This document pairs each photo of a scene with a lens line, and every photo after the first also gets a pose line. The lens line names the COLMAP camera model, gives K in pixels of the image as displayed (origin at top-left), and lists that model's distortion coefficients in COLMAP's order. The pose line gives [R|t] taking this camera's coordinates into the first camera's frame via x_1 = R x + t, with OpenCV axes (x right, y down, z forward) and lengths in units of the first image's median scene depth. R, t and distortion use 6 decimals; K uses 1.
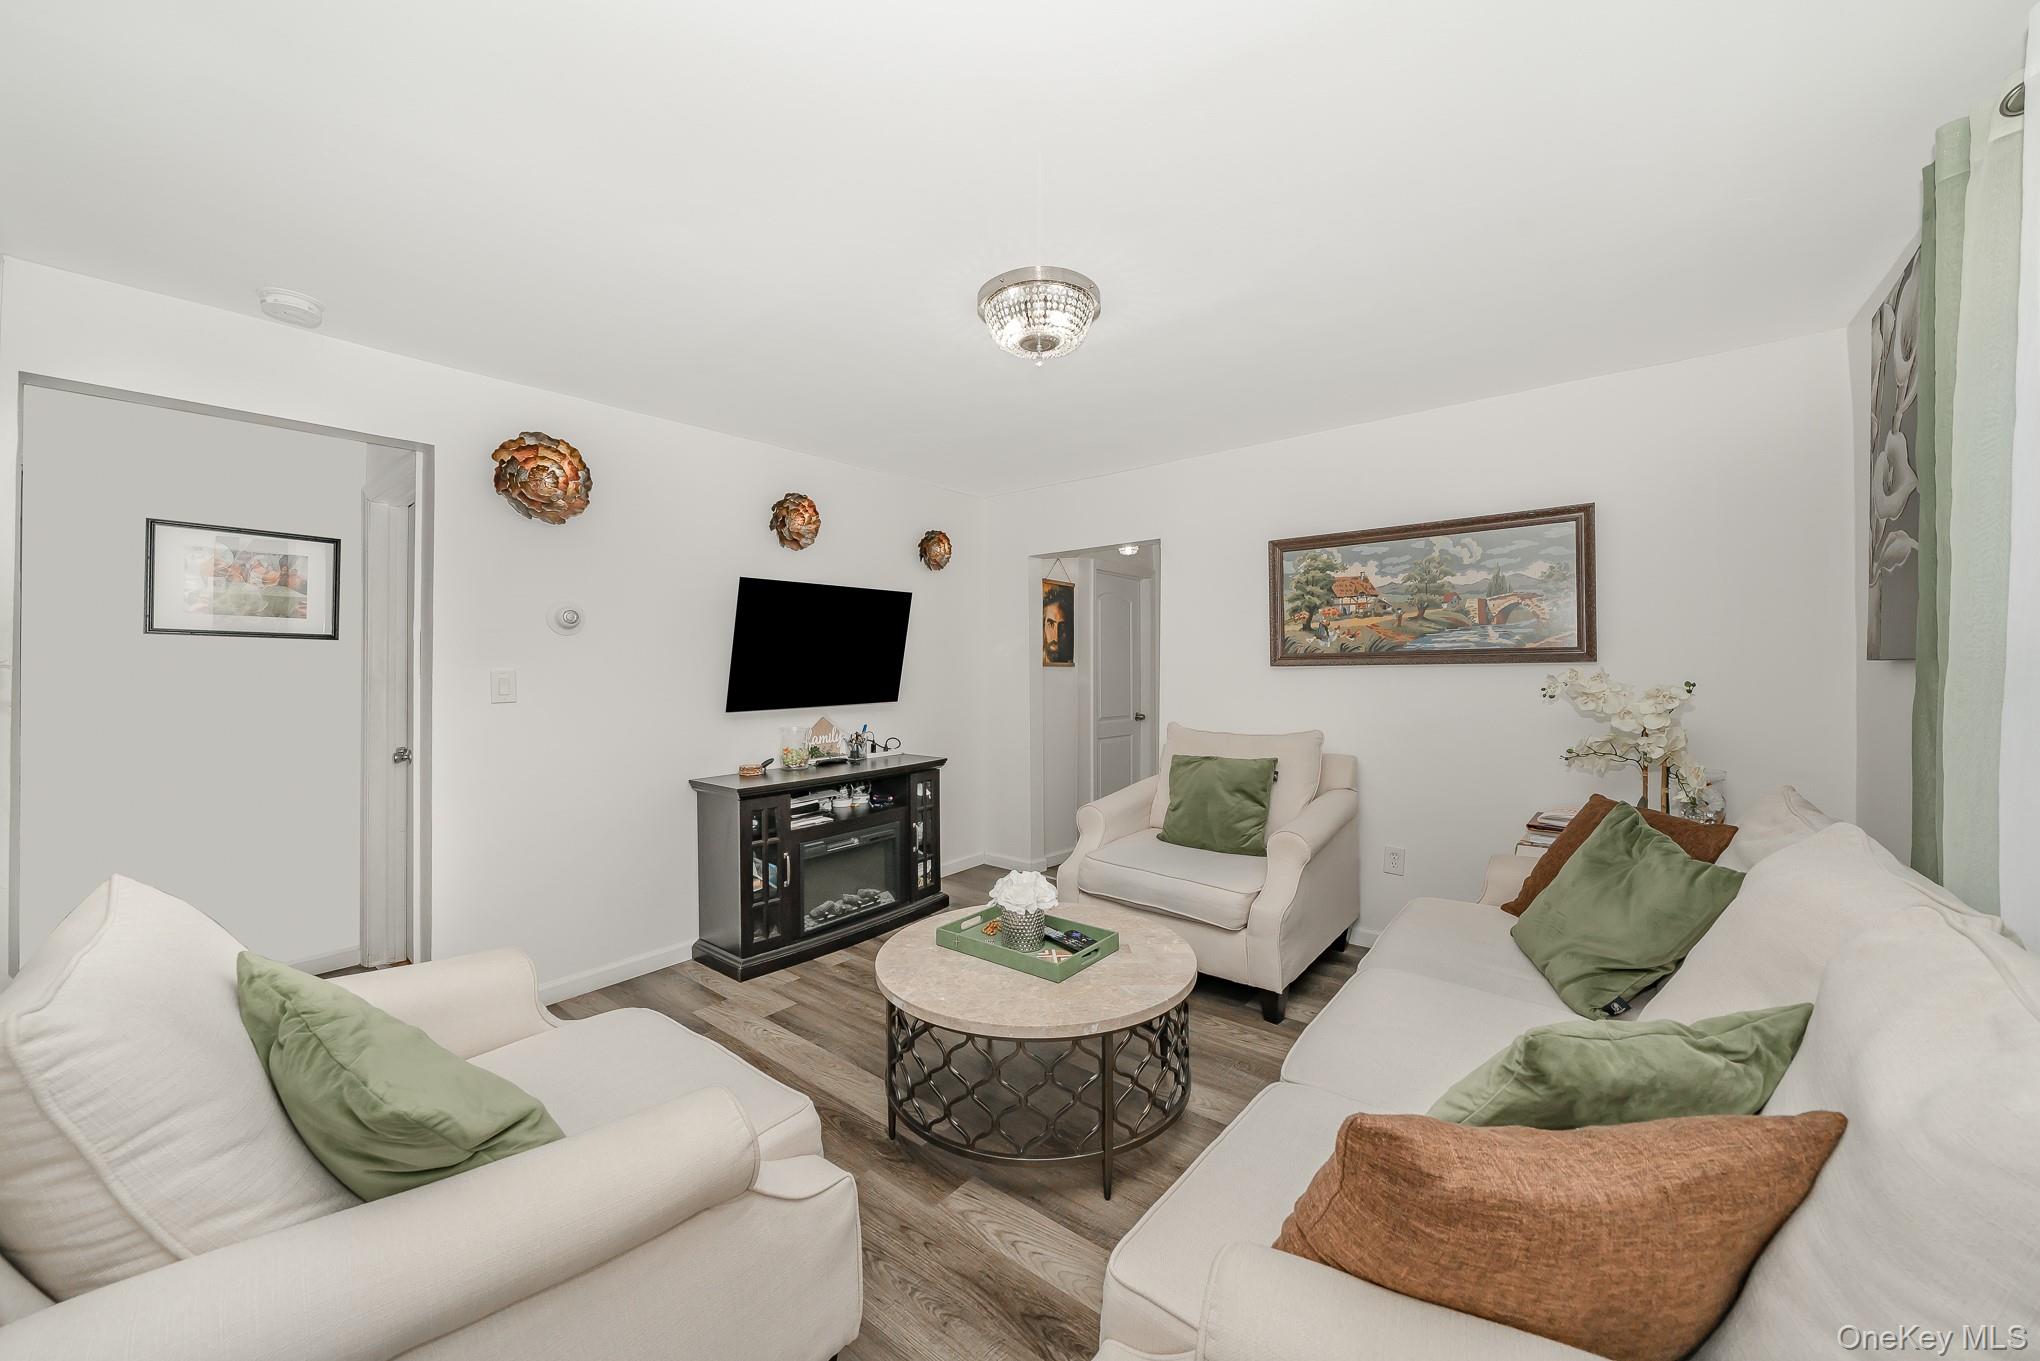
lens RADIAL K [[763.4, 0, 1025.9], [0, 763.4, 675.8], [0, 0, 1]] dist [-0.000177, 0.000099]
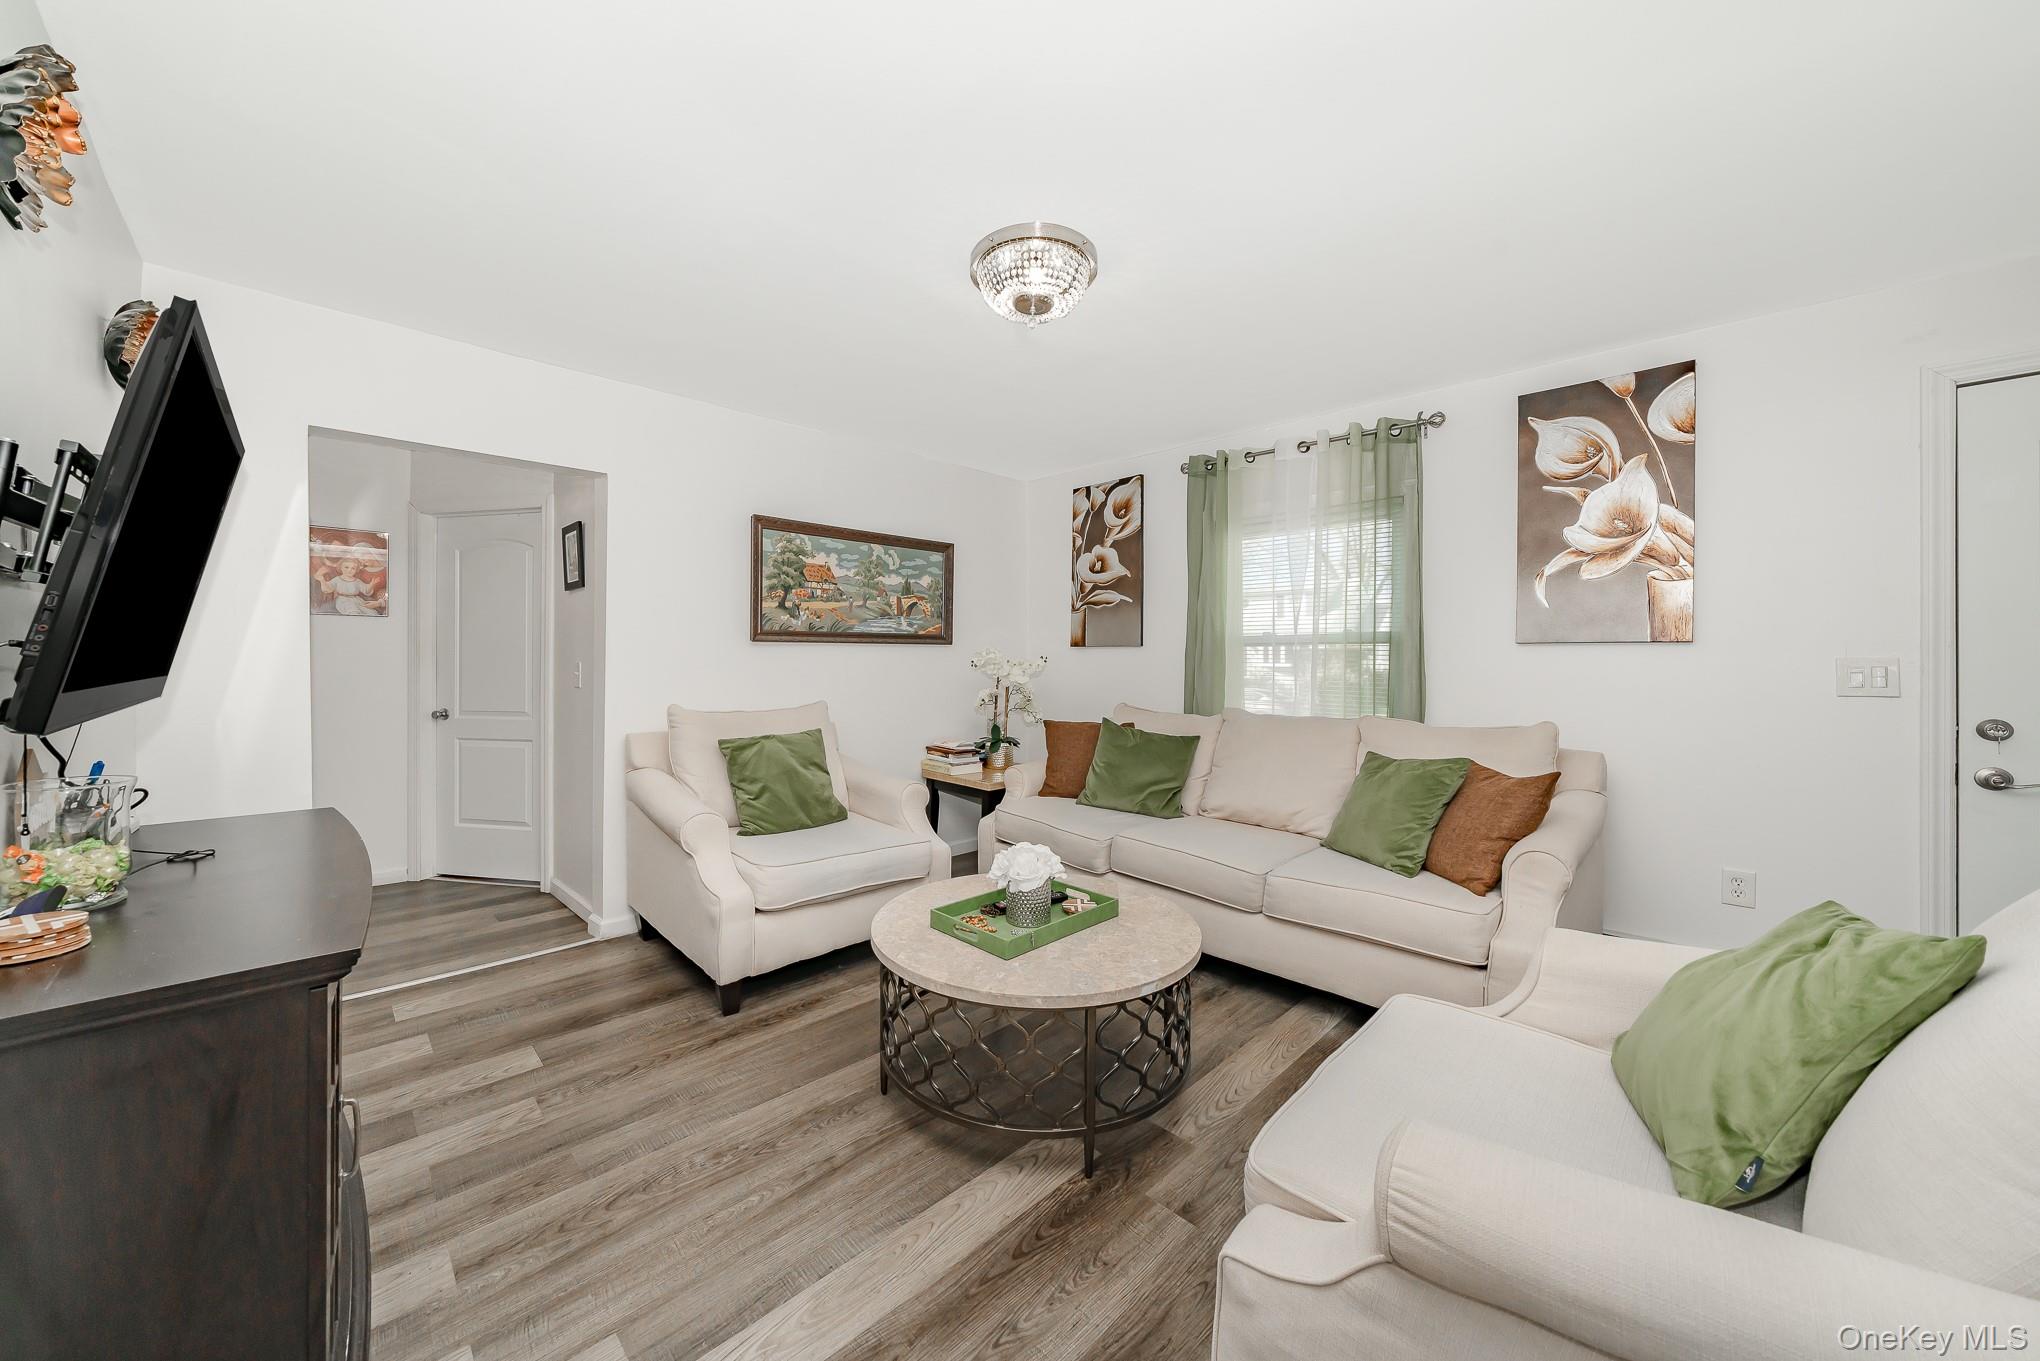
lens RADIAL K [[709.9, 0, 1011.6], [0, 709.9, 665.4], [0, 0, 1]] dist [-0.002865, -0.000500]
pose [[0.118983, -0.000263, 0.992896, -0.596450], [0.002329, 0.999997, -0.000015, 0.020692], [-0.992894, 0.002315, 0.118983, 0.607073]]
